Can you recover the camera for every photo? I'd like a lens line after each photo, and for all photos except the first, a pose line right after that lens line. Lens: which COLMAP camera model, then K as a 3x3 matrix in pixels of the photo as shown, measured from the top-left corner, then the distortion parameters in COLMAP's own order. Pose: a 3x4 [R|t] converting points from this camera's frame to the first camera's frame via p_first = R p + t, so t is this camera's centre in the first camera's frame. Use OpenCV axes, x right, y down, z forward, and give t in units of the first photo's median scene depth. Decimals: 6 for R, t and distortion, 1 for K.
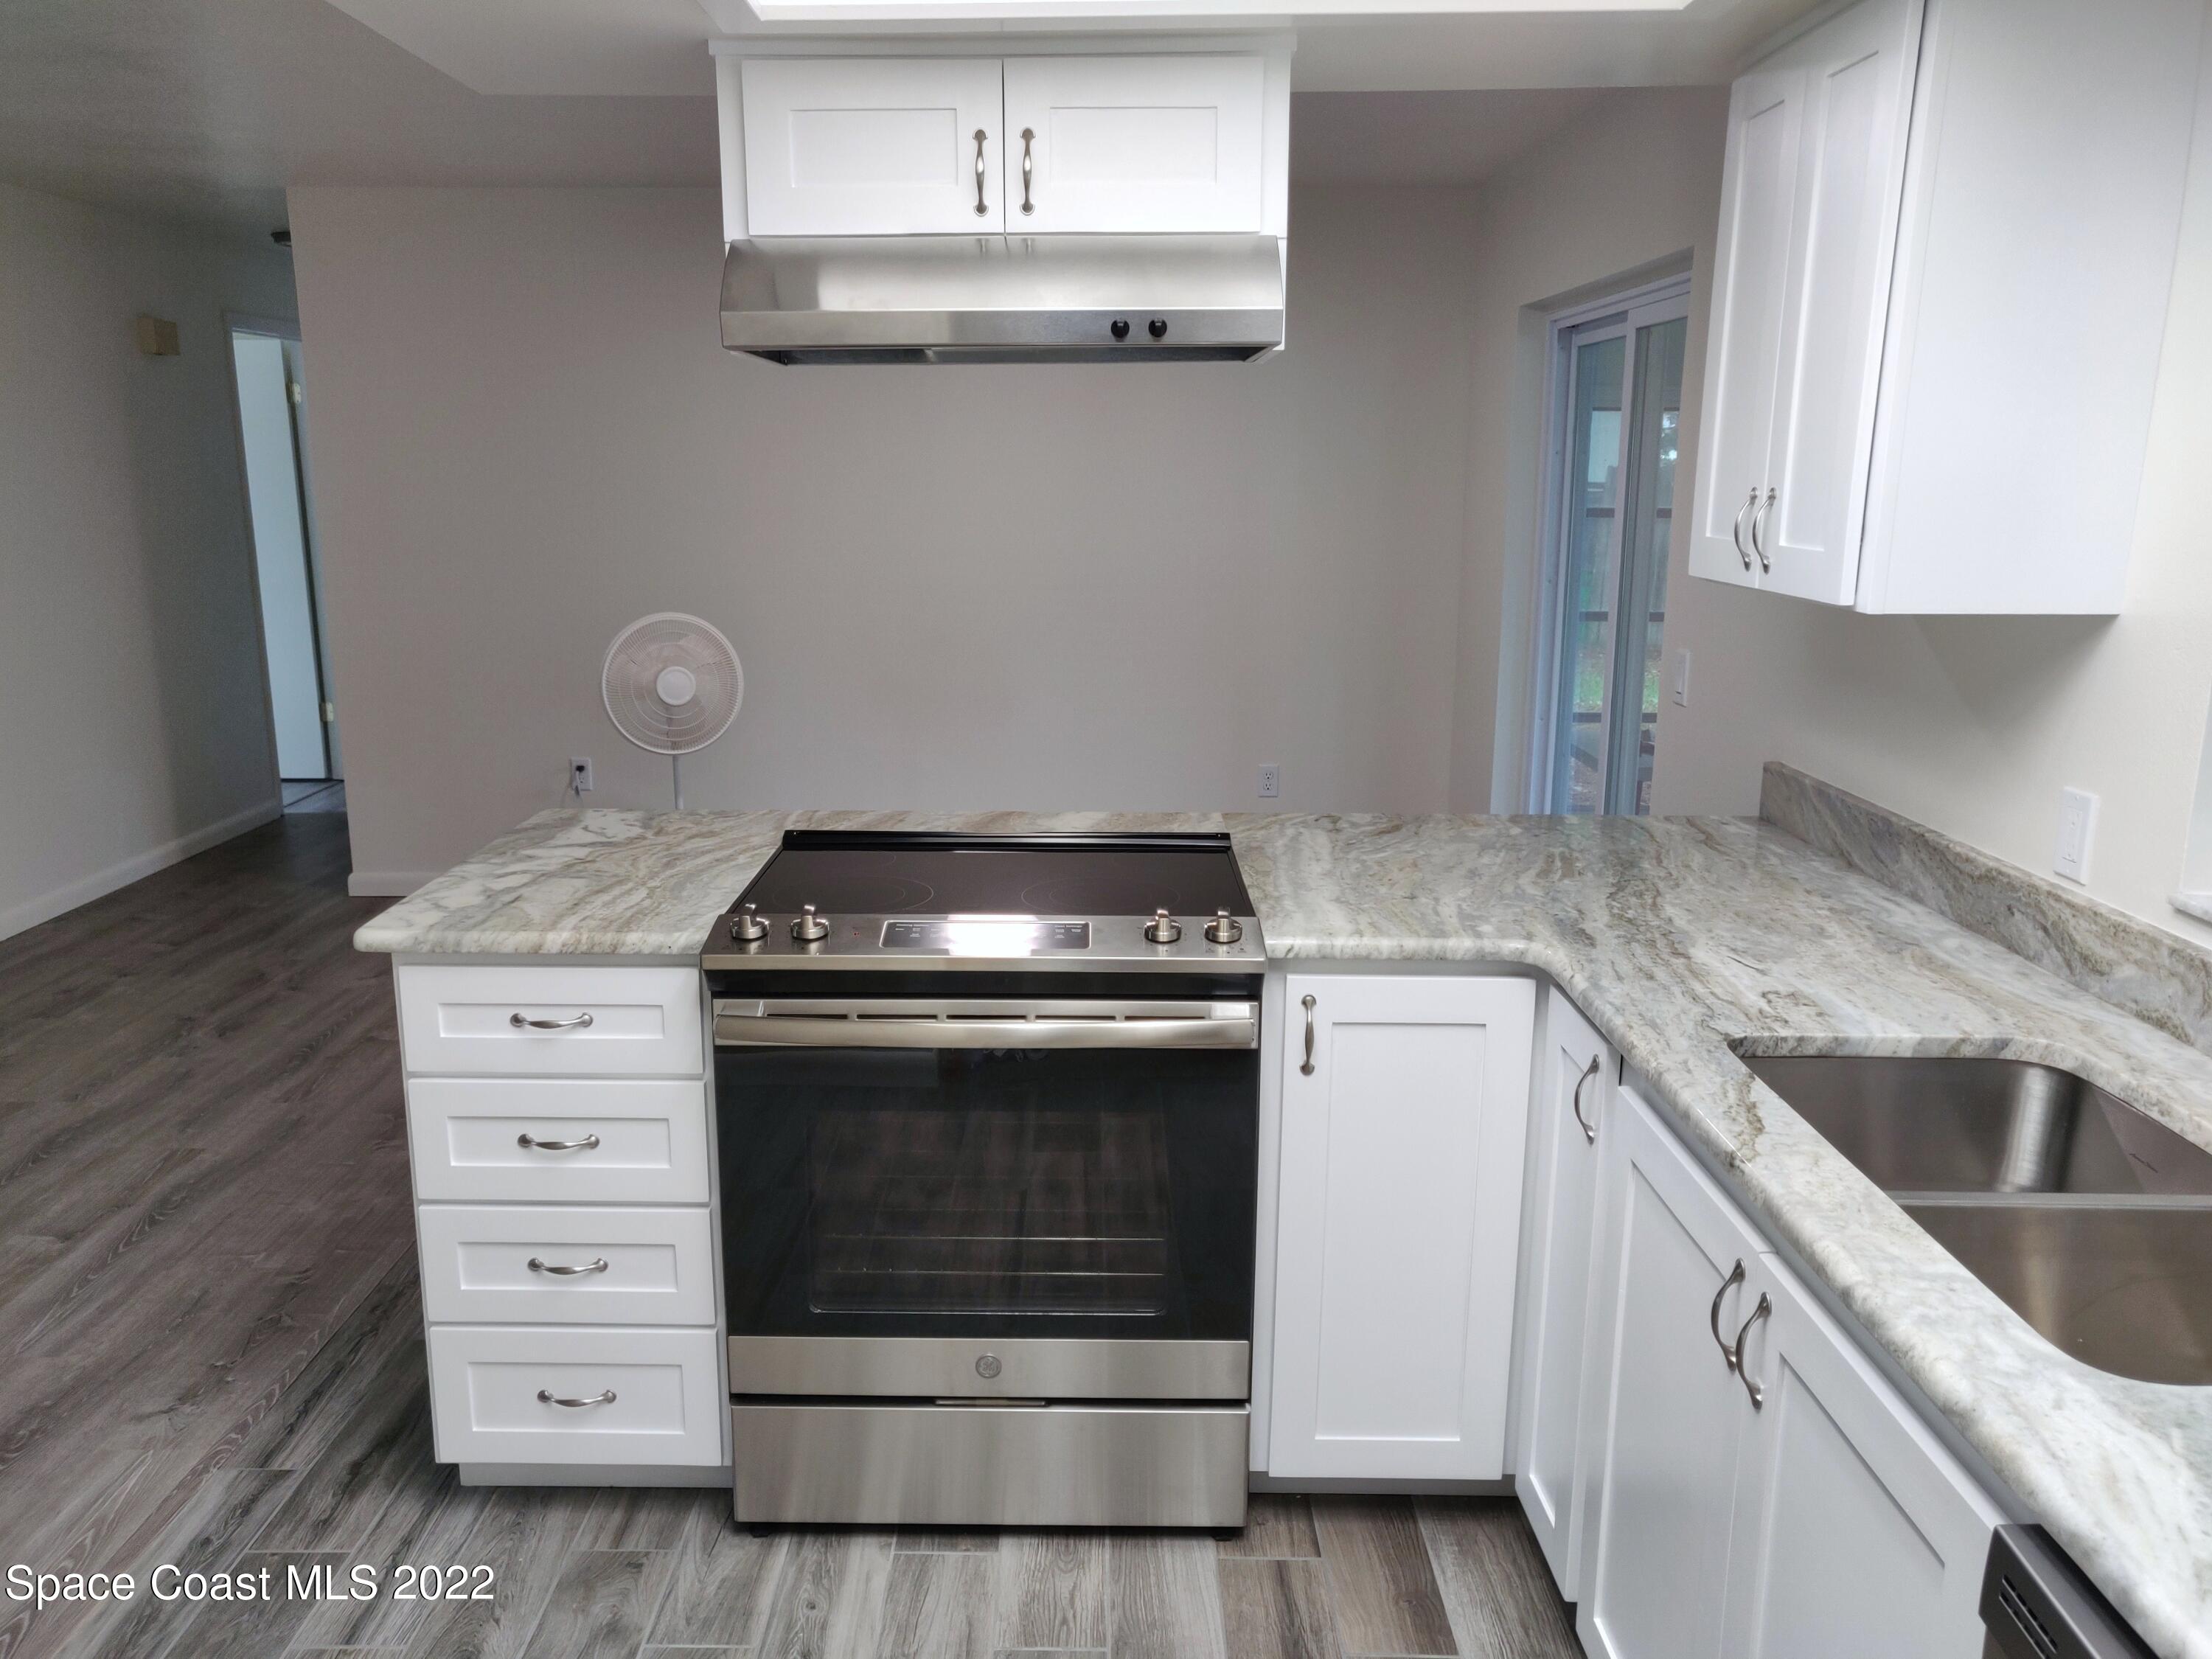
lens RADIAL K [[1715.9, 0, 1073.4], [0, 1715.9, 832.8], [0, 0, 1]] dist [-0.019033, 0.064284]
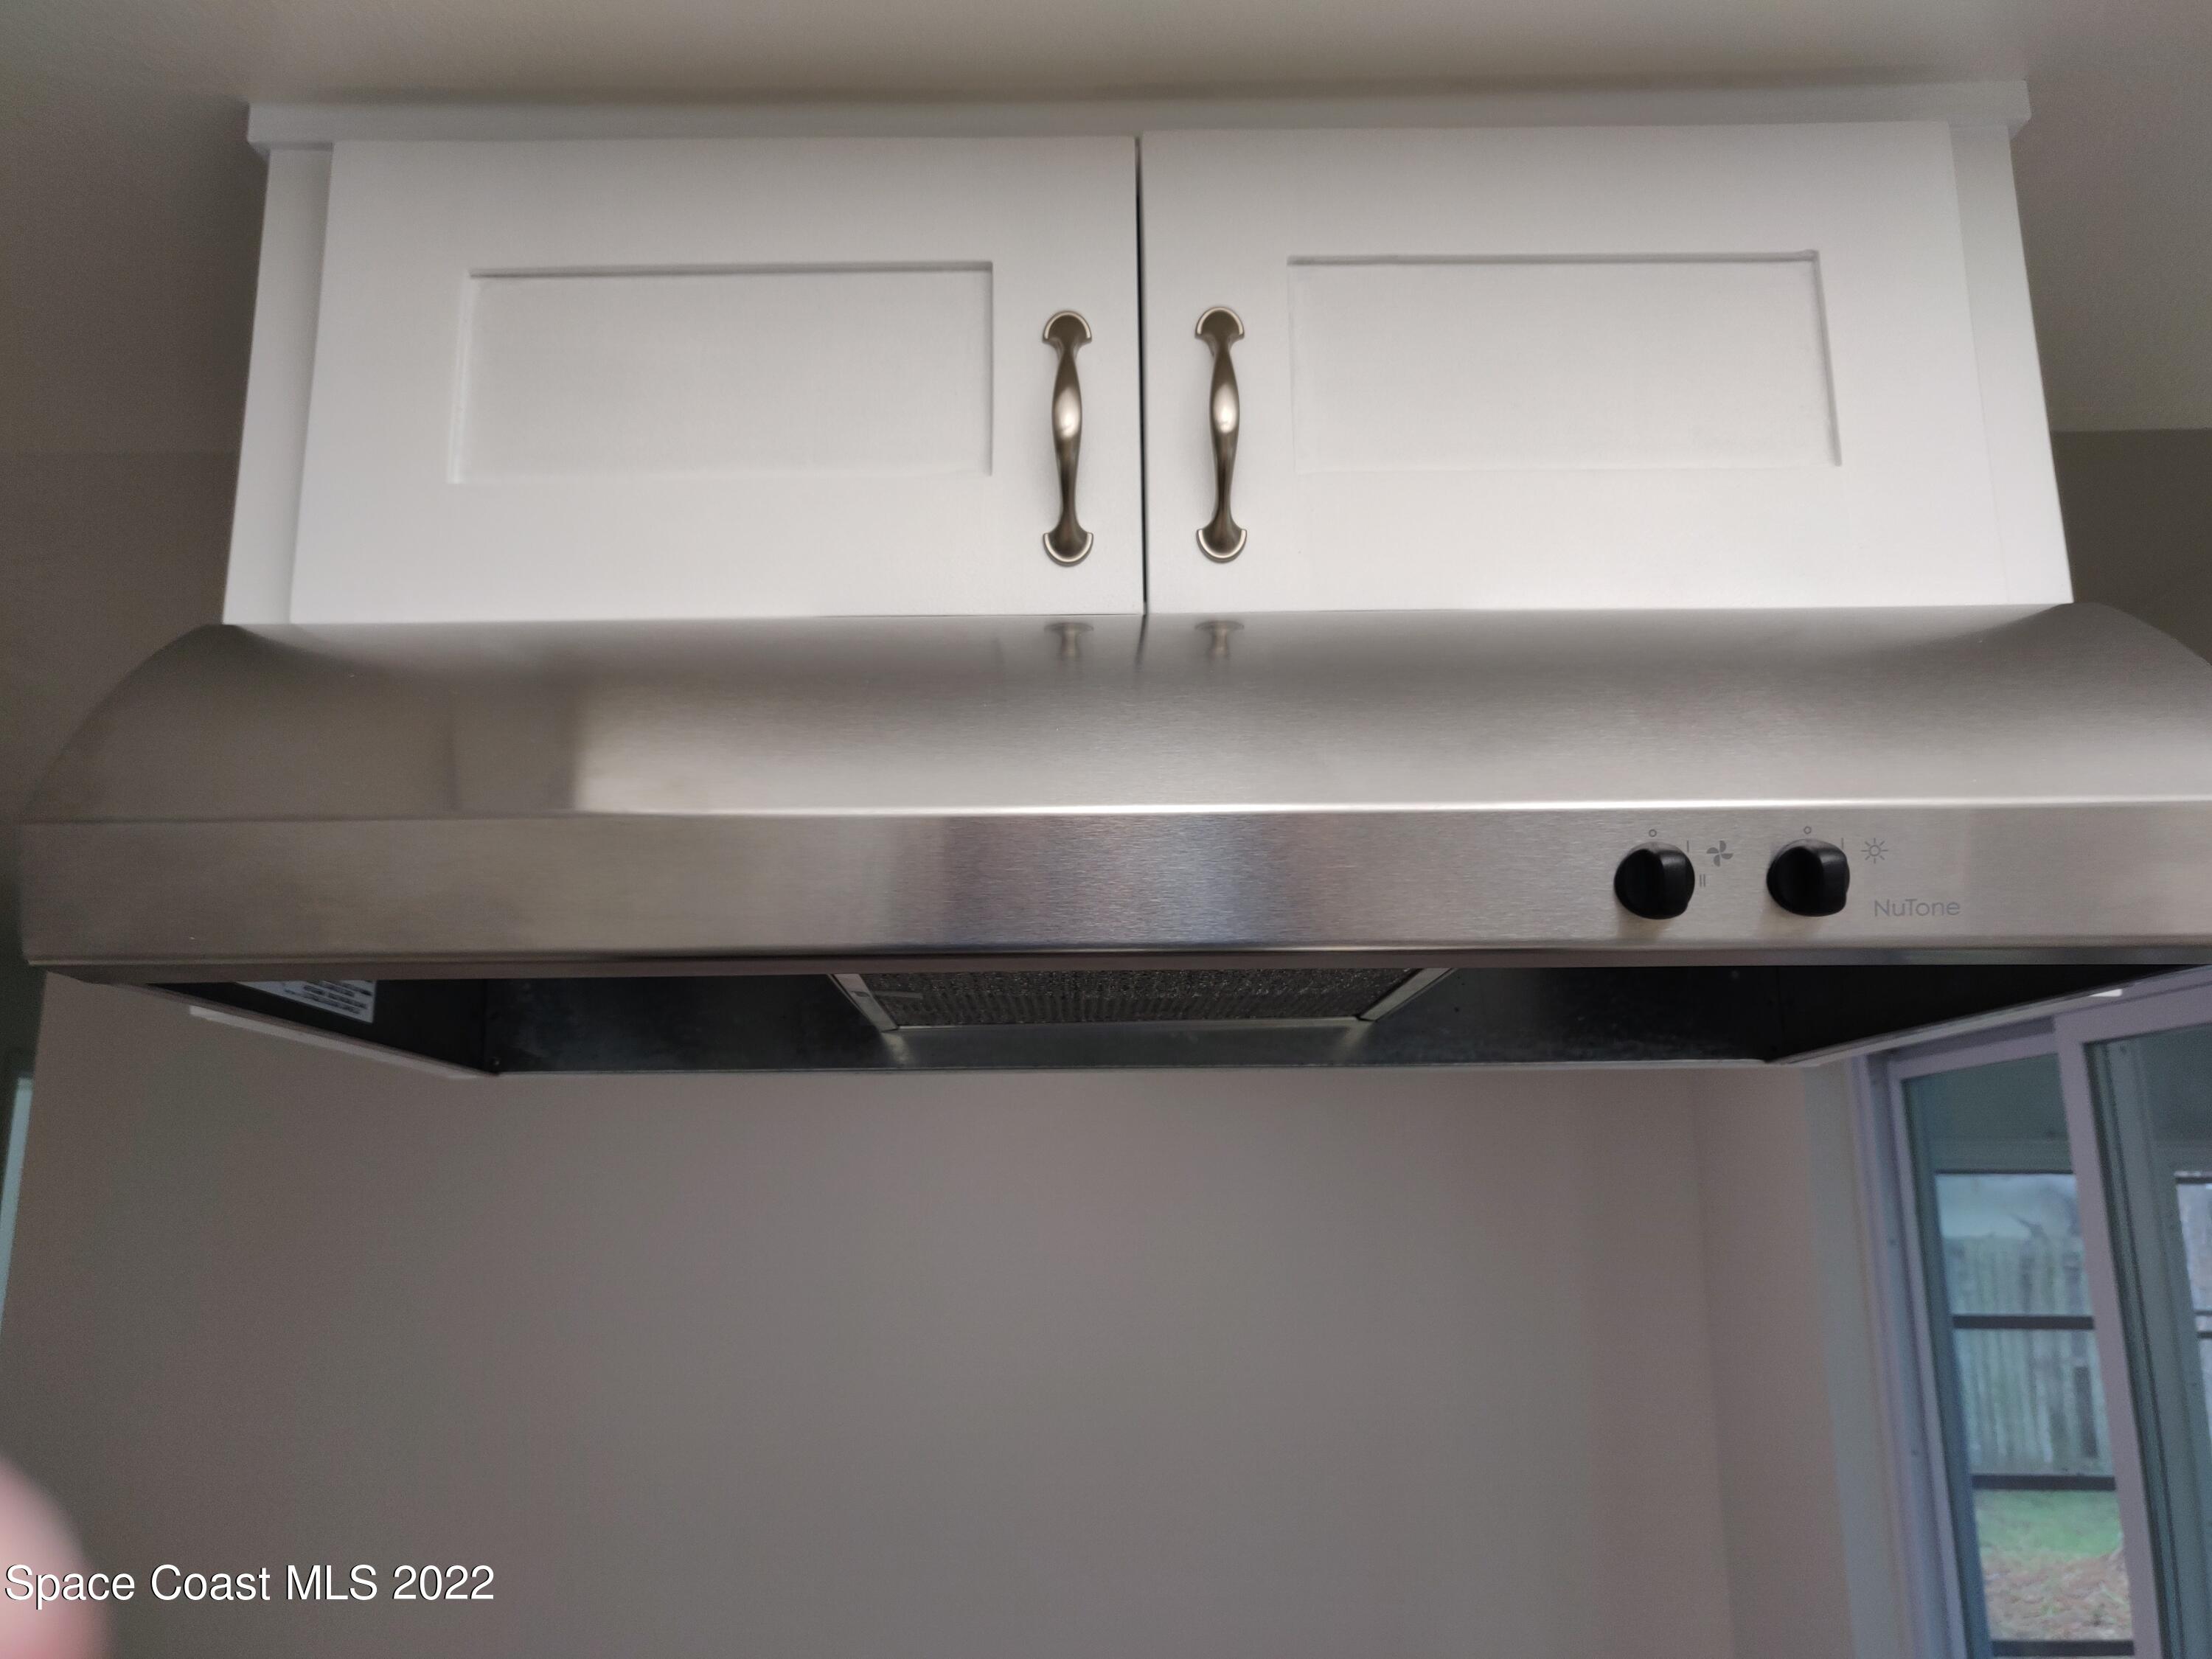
lens RADIAL K [[1715.9, 0, 1083.9], [0, 1715.9, 830.3], [0, 0, 1]] dist [-0.019033, 0.064284]
pose [[0.999933, -0.001806, 0.011392, -0.054615], [0.006473, 0.905340, -0.424638, -0.190366], [-0.009546, 0.424684, 0.905291, 0.748806]]
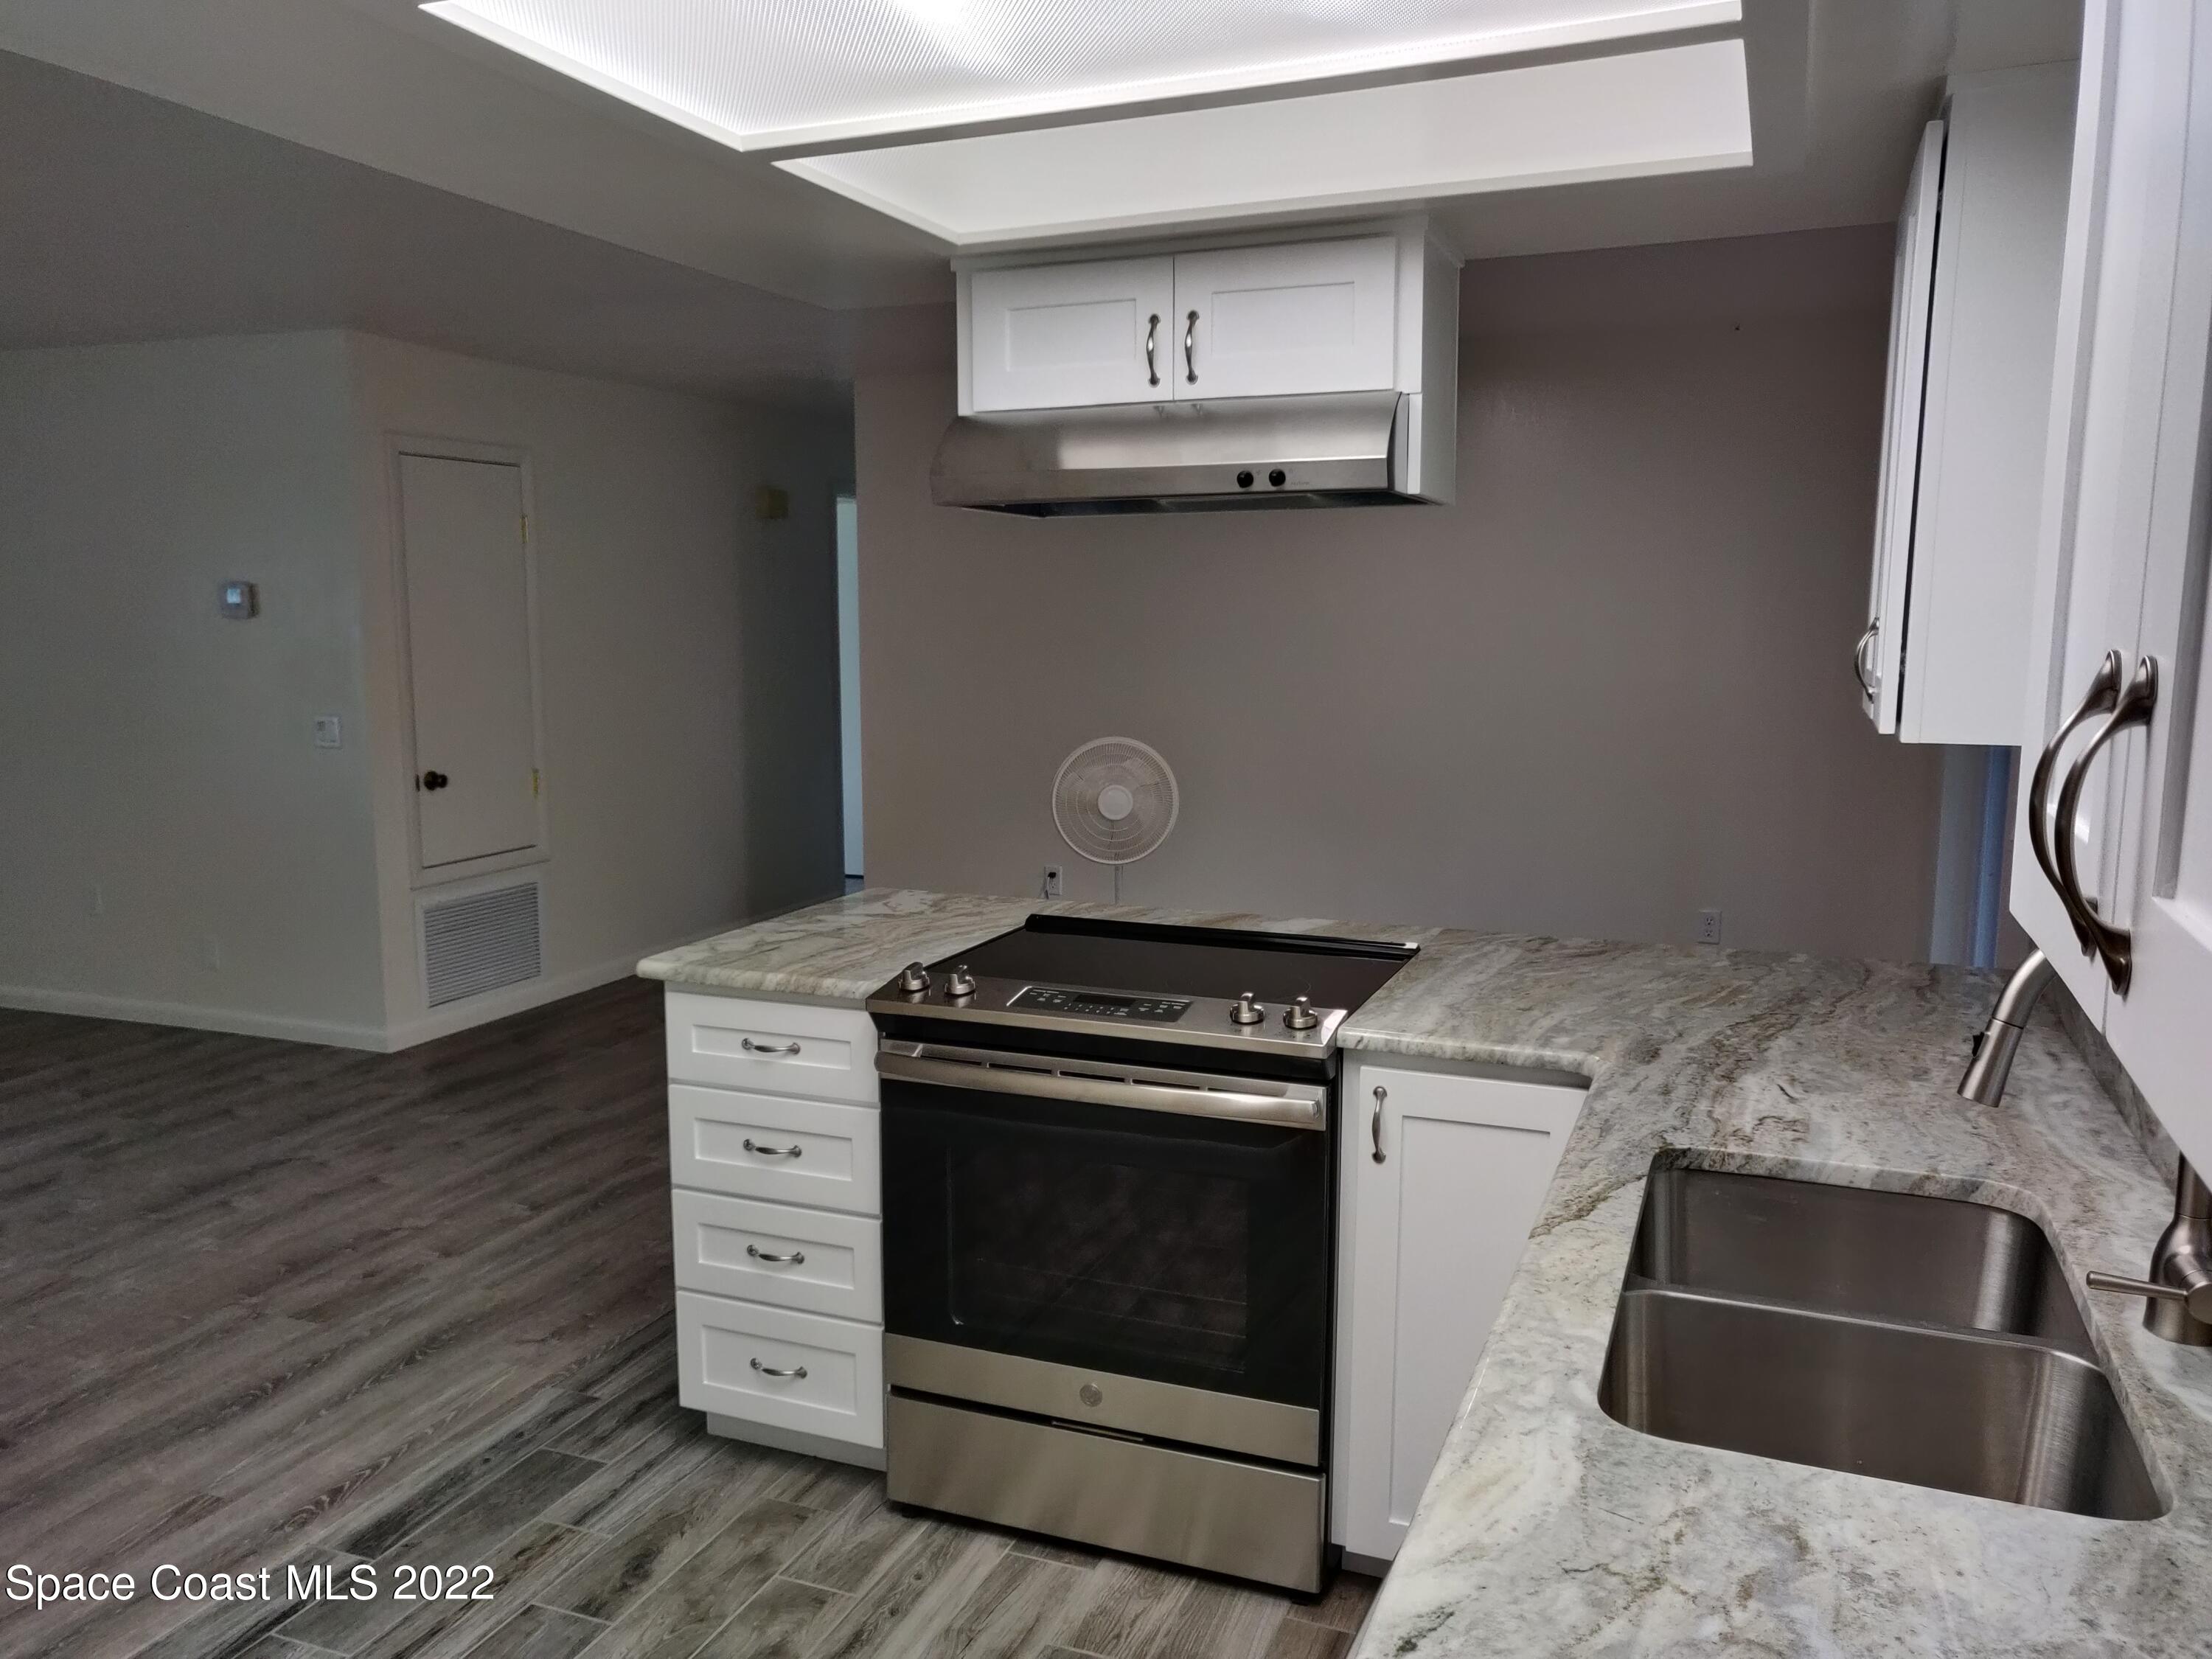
lens RADIAL K [[1715.9, 0, 1082.7], [0, 1715.9, 841.5], [0, 0, 1]] dist [-0.019033, 0.064284]
pose [[0.930331, 0.048020, -0.363564, 0.338787], [-0.076067, 0.995097, -0.063216, 0.023974], [0.358746, 0.086467, 0.929422, -0.070924]]
